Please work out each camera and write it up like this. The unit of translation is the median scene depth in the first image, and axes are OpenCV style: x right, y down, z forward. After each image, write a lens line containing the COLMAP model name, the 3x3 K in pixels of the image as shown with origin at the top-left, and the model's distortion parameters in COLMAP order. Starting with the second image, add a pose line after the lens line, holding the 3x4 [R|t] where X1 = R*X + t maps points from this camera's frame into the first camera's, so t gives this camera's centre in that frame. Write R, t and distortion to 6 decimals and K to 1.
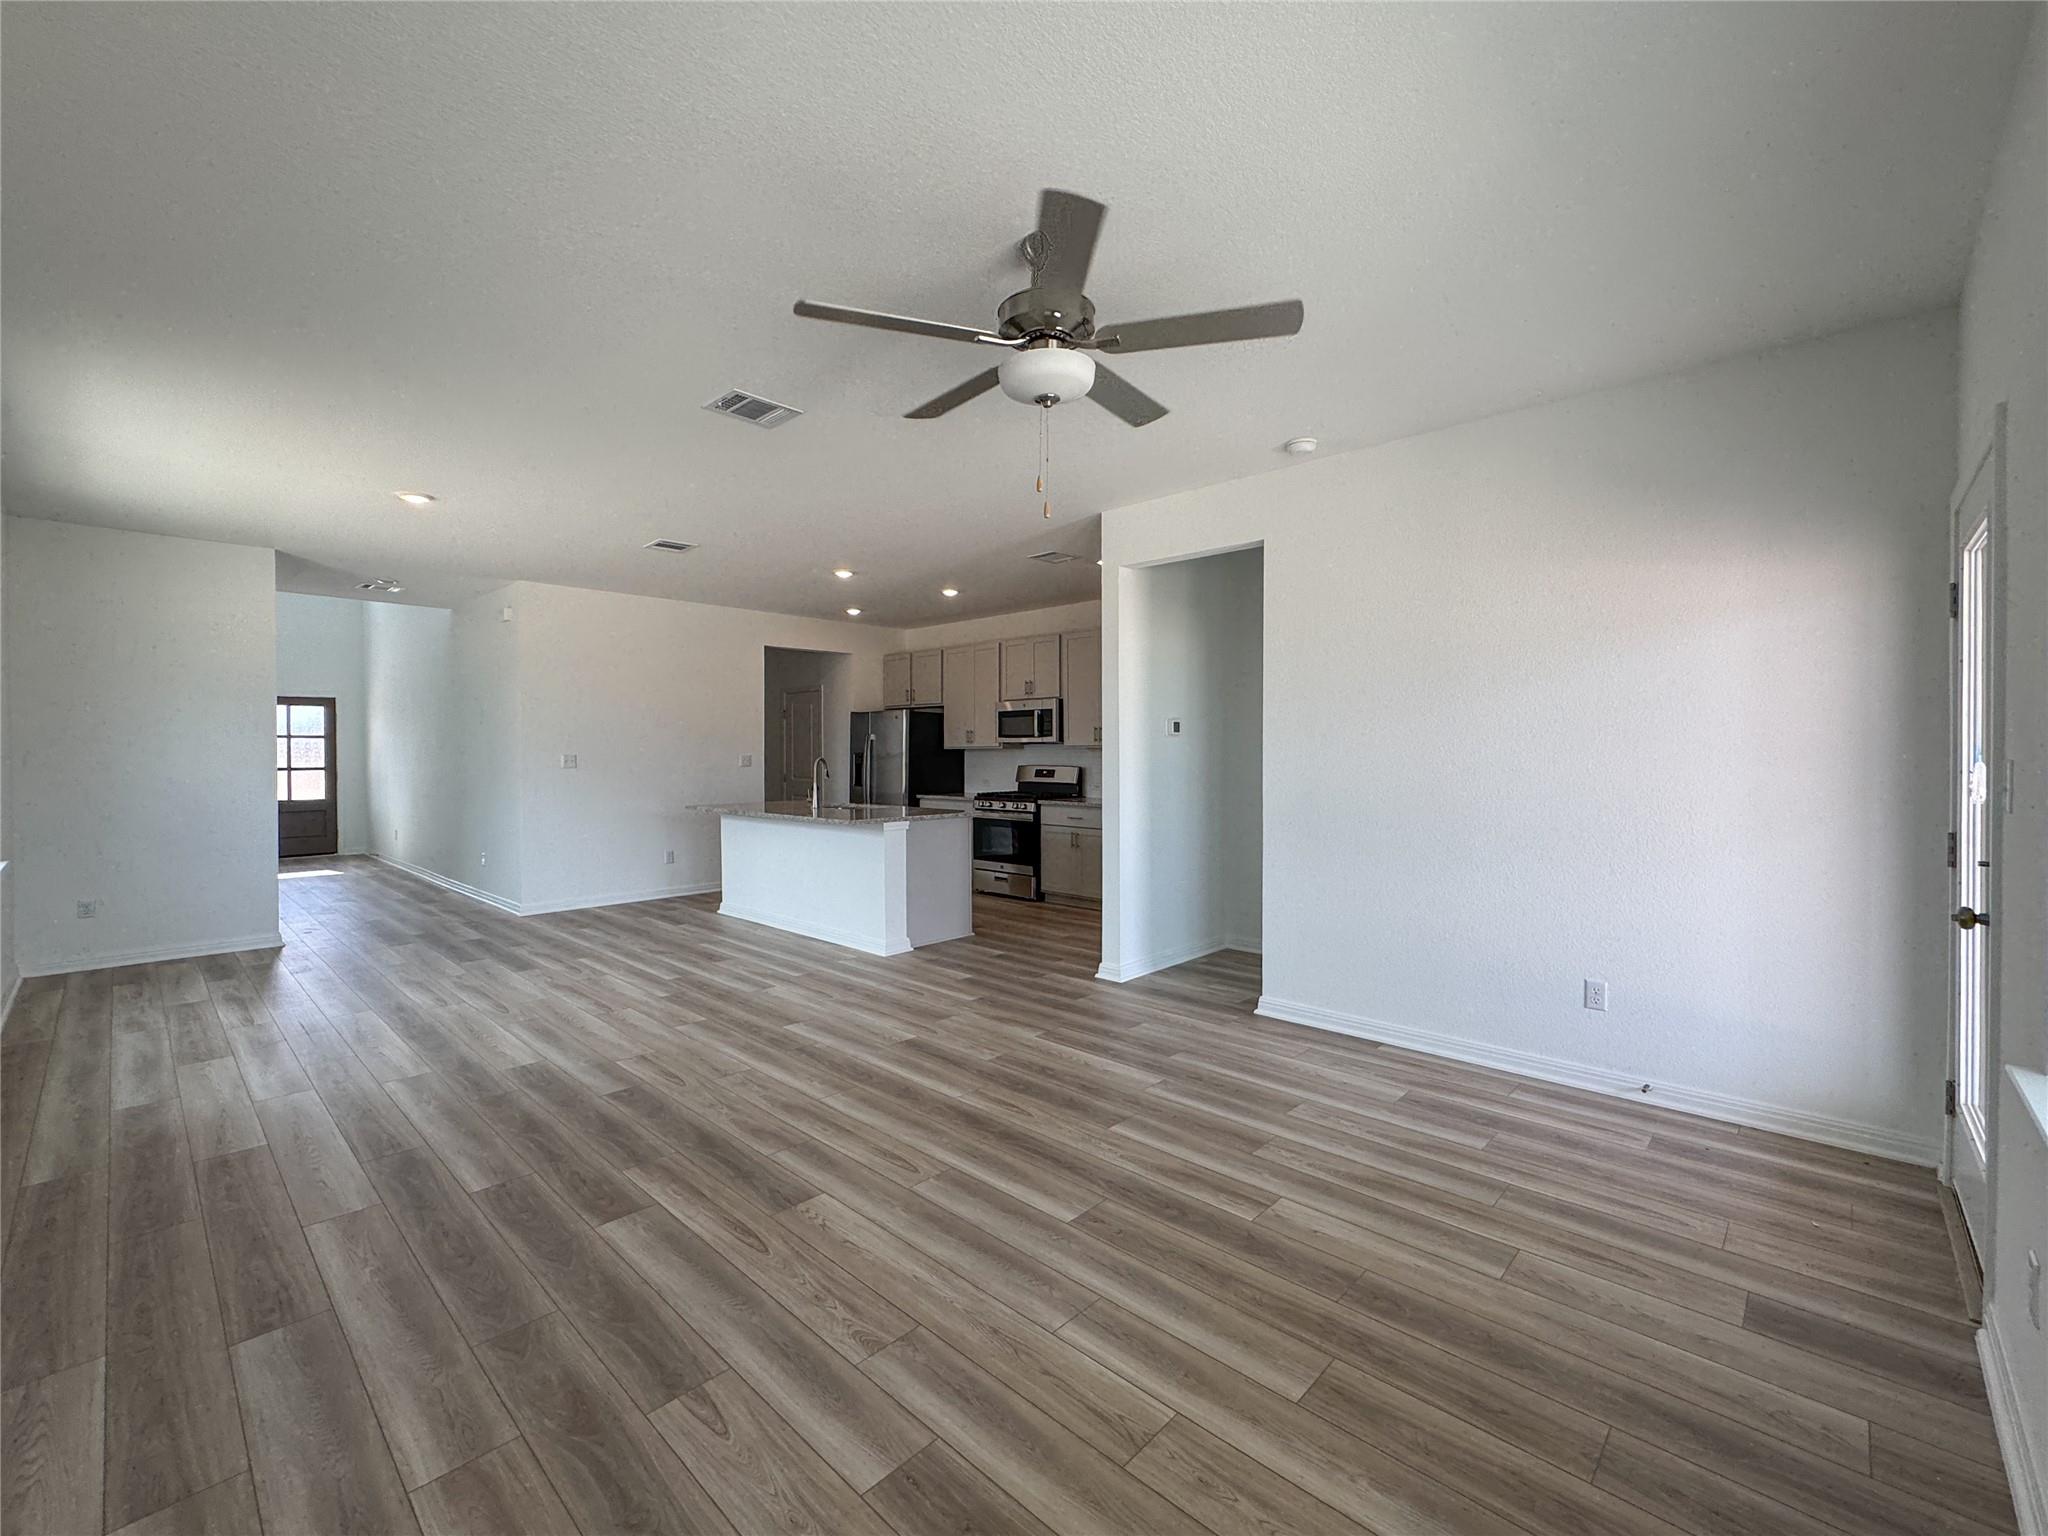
lens RADIAL K [[822.9, 0, 1041.1], [0, 822.9, 758.9], [0, 0, 1]] dist [0.001506, 0.000099]
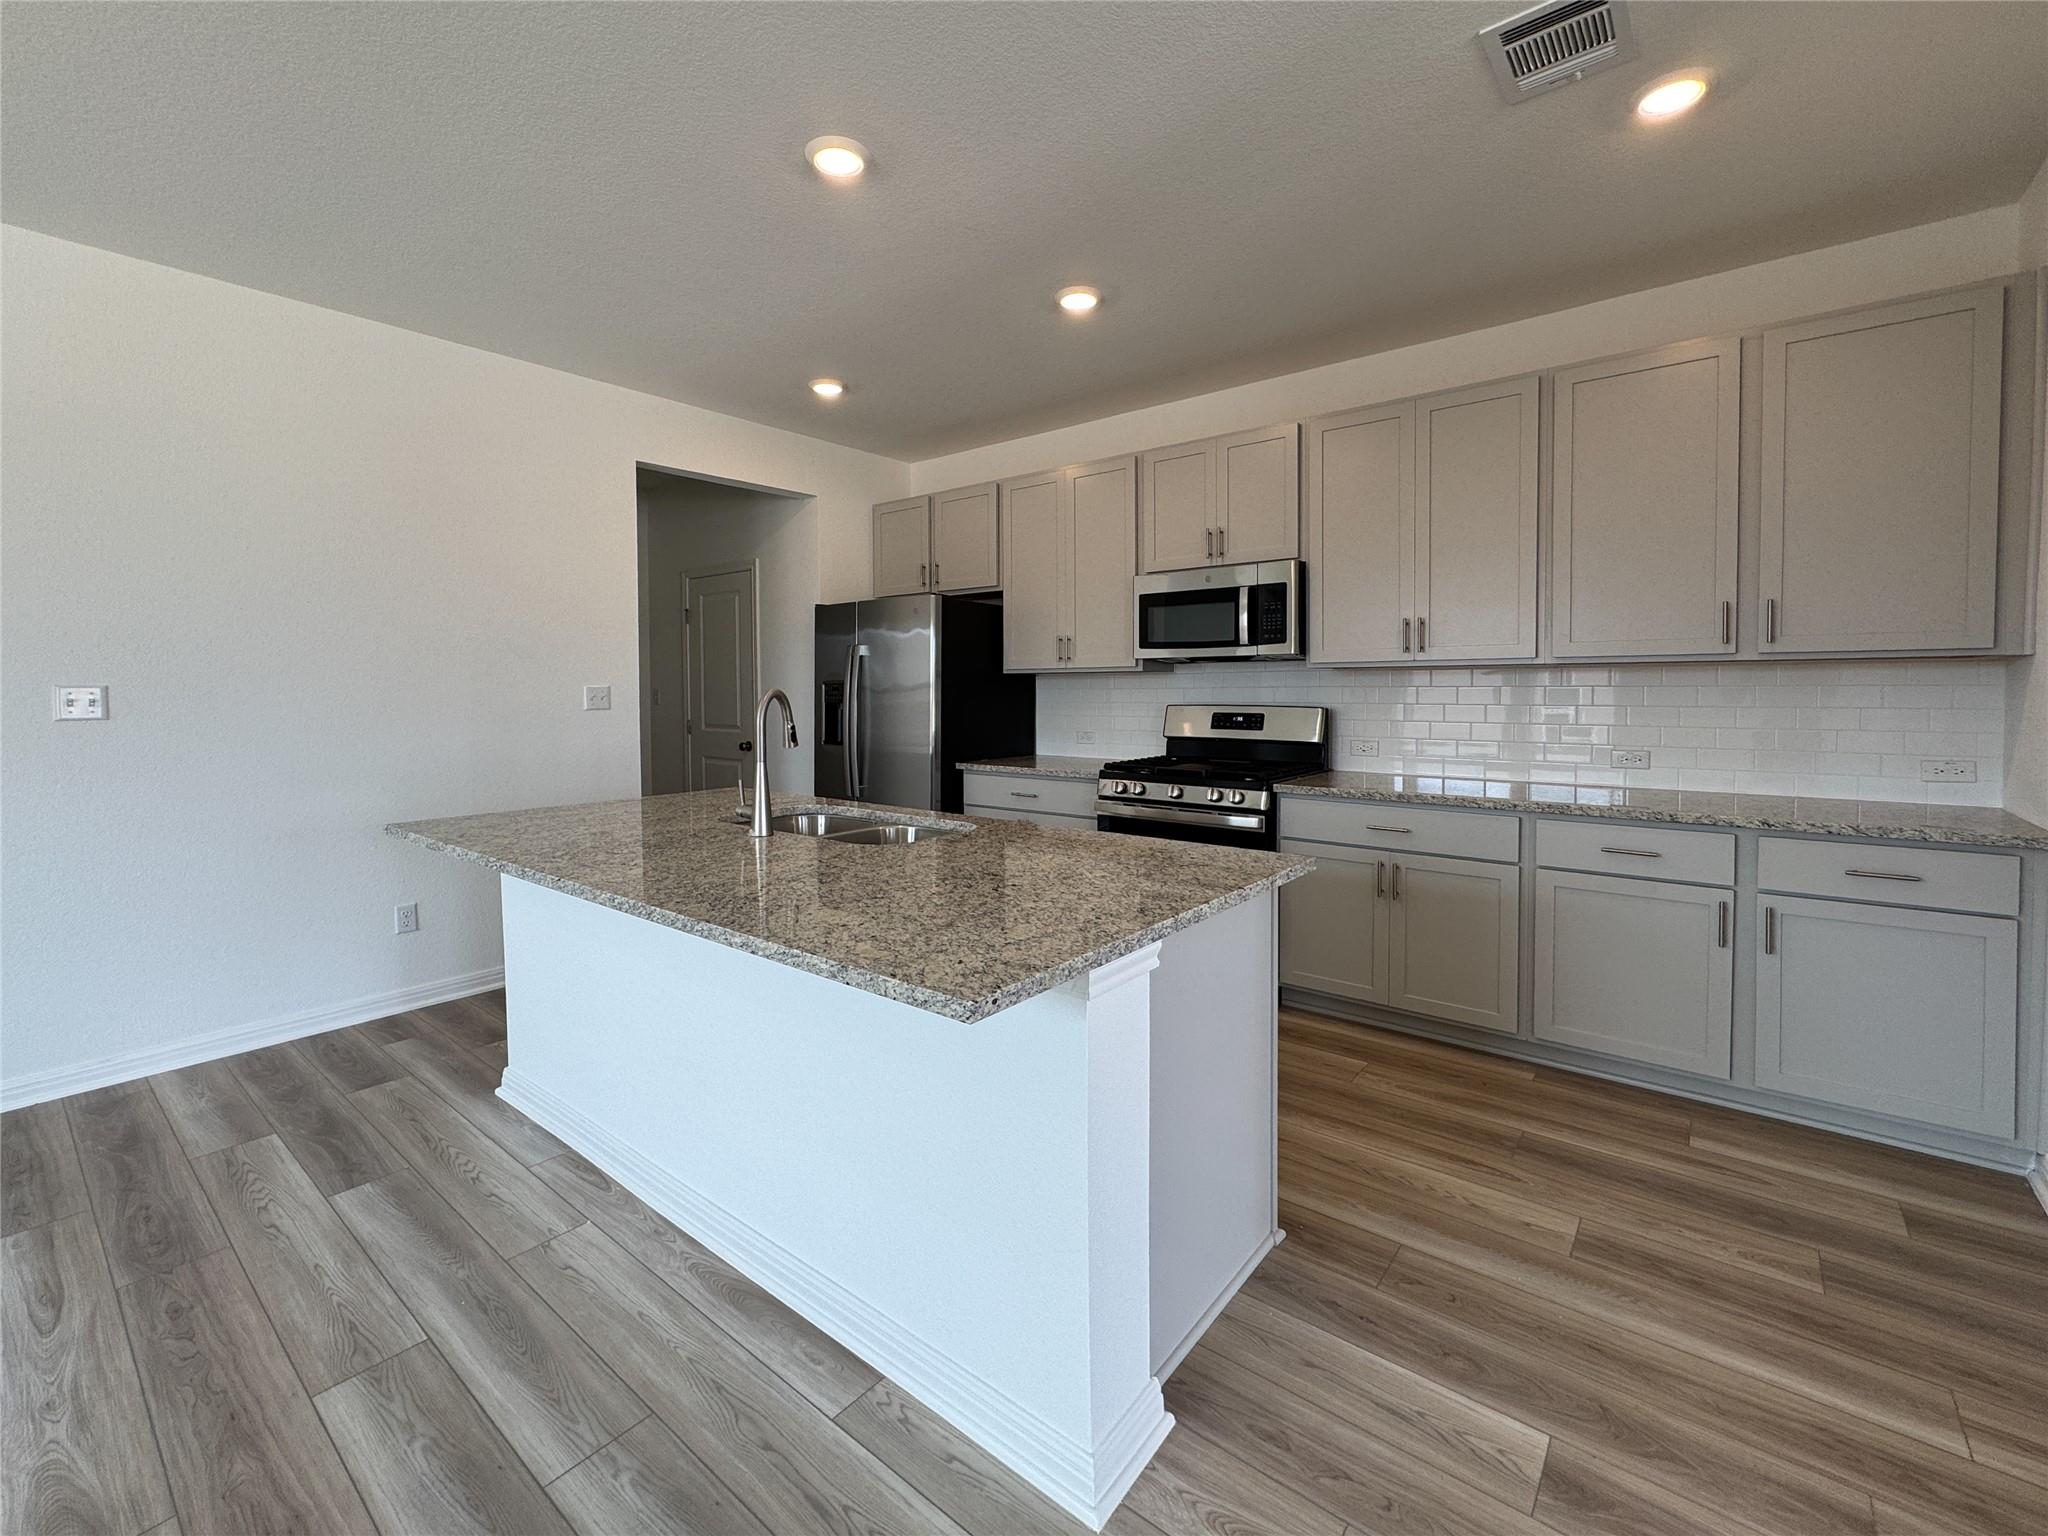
lens RADIAL K [[831.6, 0, 1079.6], [0, 831.6, 708.4], [0, 0, 1]] dist [0.000705, 0.000215]
pose [[0.992172, -0.007247, 0.124670, -0.149797], [0.005024, 0.999823, 0.018133, 0.000358], [-0.124779, -0.017365, 0.992033, 0.516427]]
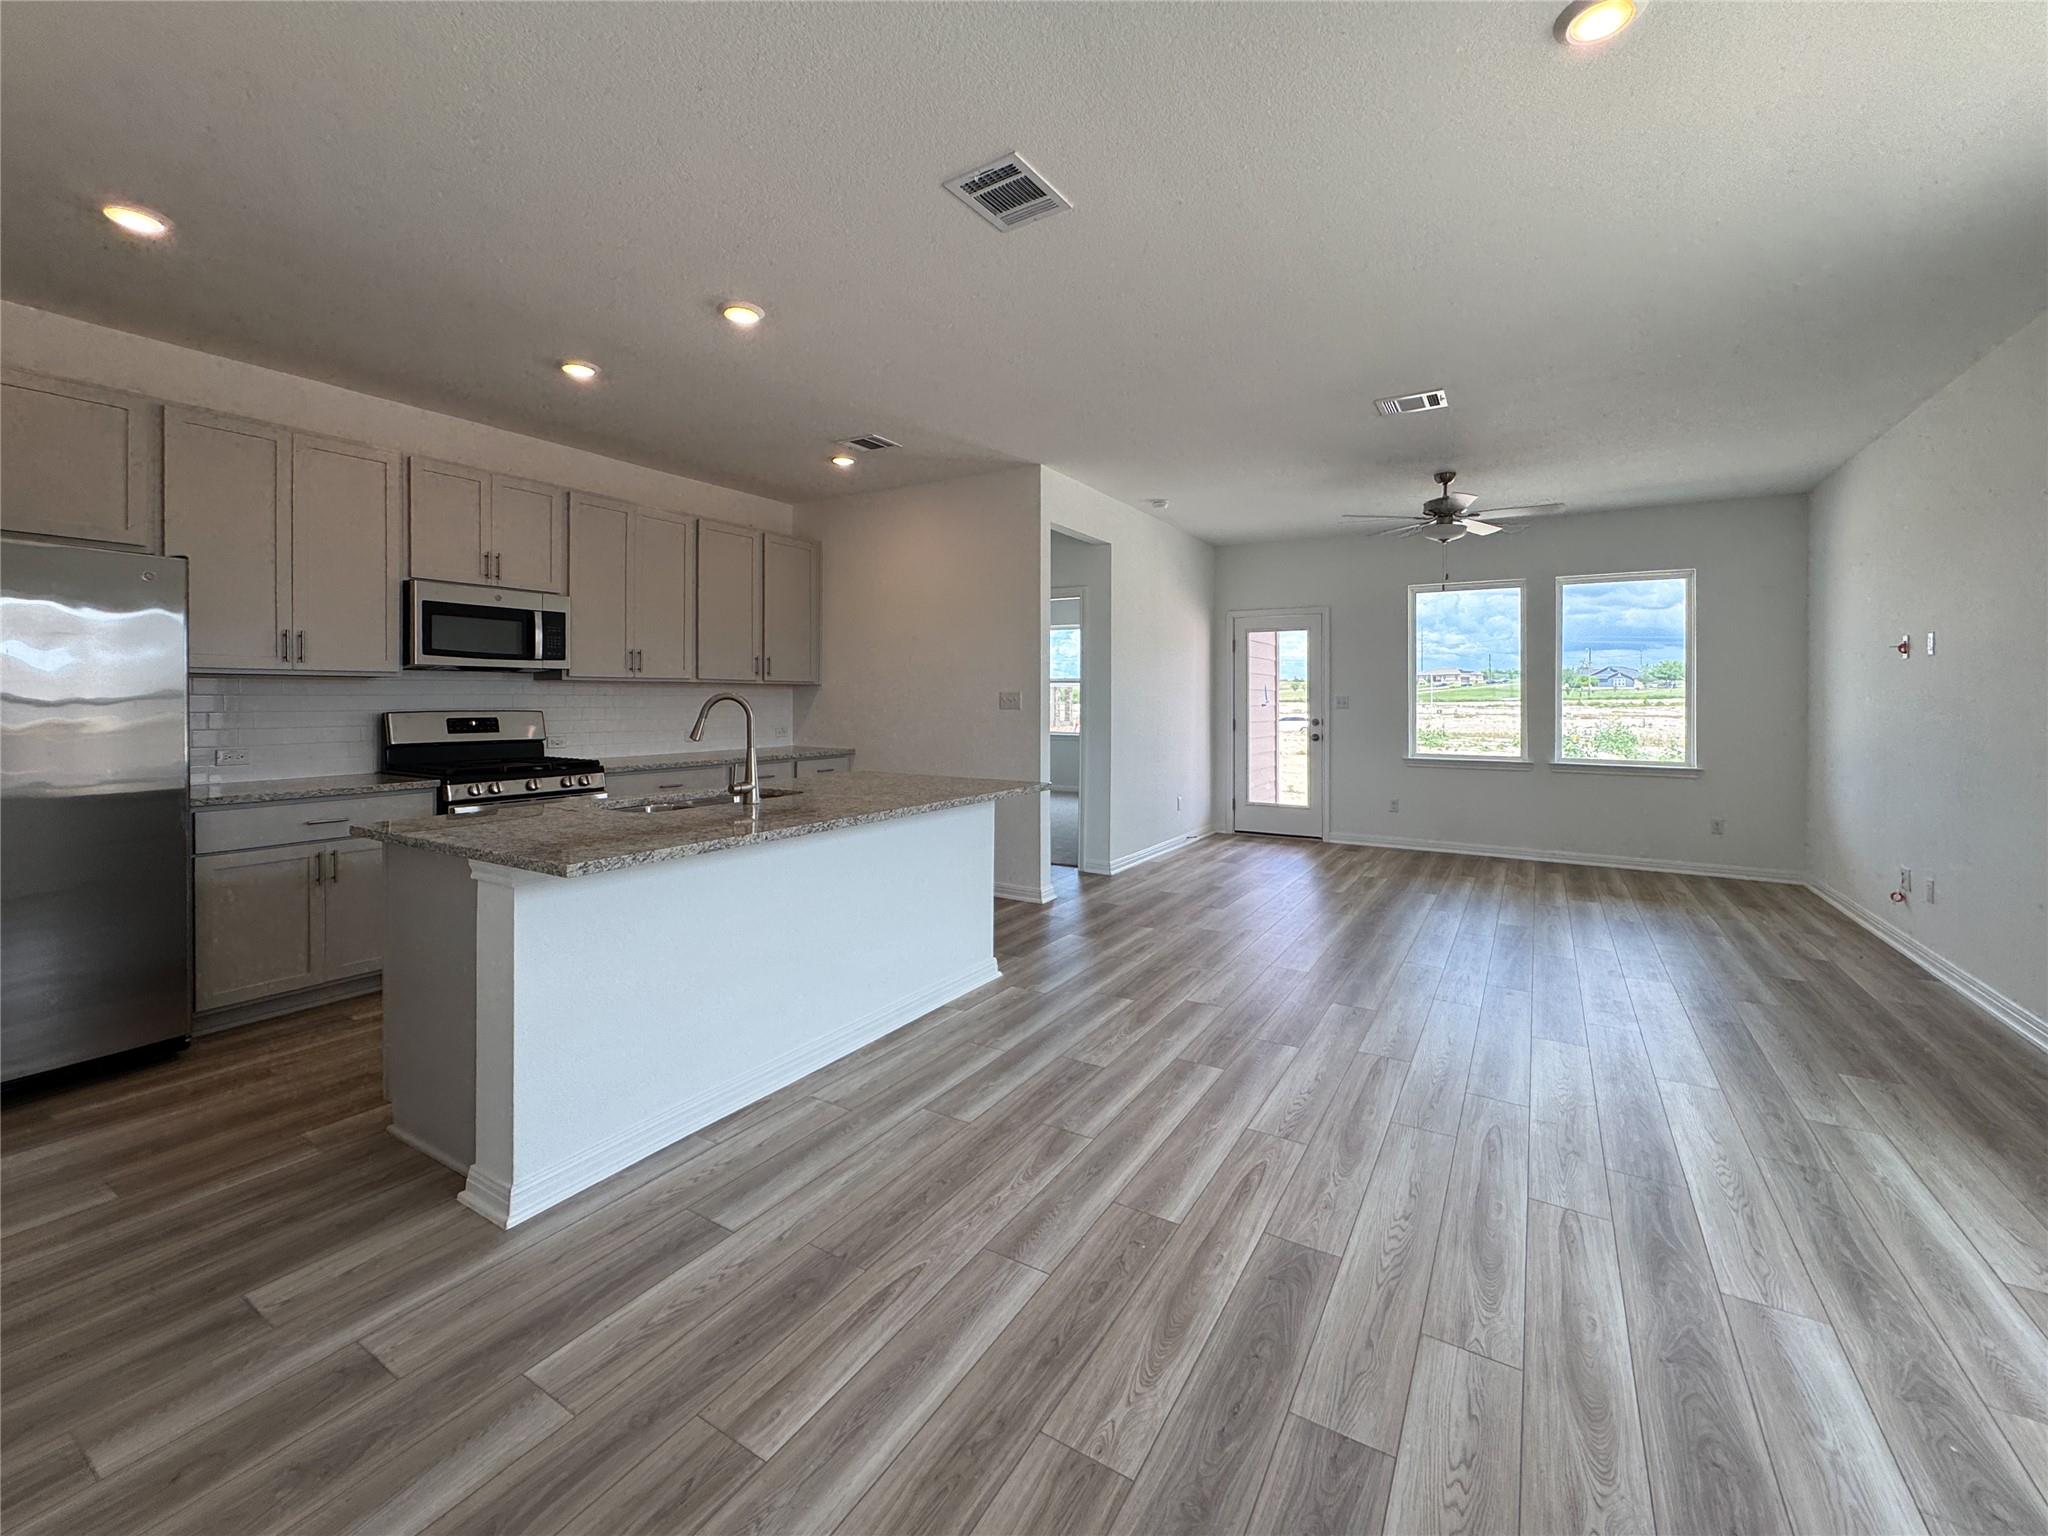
lens RADIAL K [[949.8, 0, 943.3], [0, 949.8, 703.3], [0, 0, 1]] dist [0.002670, 0.000798]
pose [[-0.185521, -0.005116, 0.982627, -0.661721], [0.002320, 0.999981, 0.005644, 0.000185], [-0.982638, 0.003327, -0.185506, 0.806408]]
